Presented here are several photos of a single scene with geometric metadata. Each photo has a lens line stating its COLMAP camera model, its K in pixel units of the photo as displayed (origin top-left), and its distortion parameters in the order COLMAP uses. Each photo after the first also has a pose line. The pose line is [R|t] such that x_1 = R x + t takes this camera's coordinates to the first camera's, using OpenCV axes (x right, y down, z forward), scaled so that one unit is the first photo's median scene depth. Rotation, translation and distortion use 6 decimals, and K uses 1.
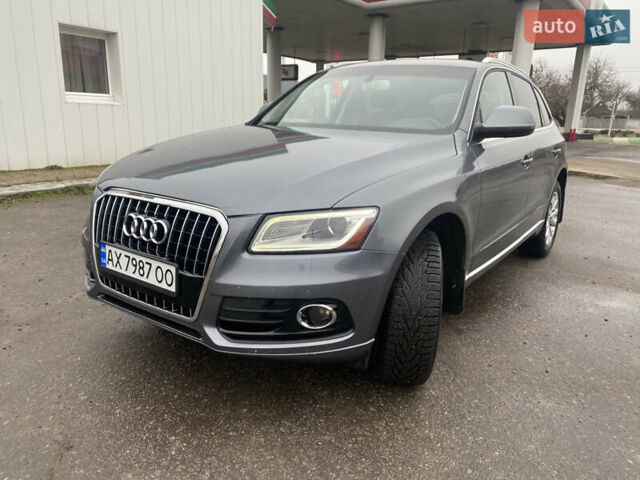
lens RADIAL K [[501.0, 0, 323.3], [0, 501.0, 243.5], [0, 0, 1]] dist [0.061714, -0.066420]
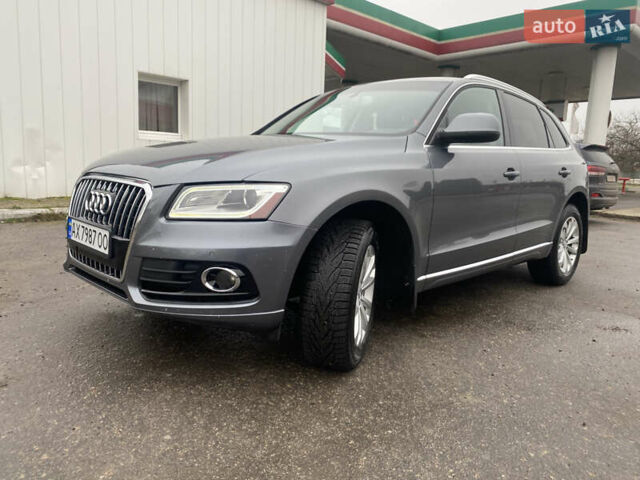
lens RADIAL K [[501.0, 0, 320.3], [0, 501.0, 234.2], [0, 0, 1]] dist [0.061714, -0.066420]
pose [[0.984124, 0.035431, -0.173911, 0.344915], [-0.056288, 0.991594, -0.116502, 0.147819], [0.168322, 0.124441, 0.977846, -0.024023]]
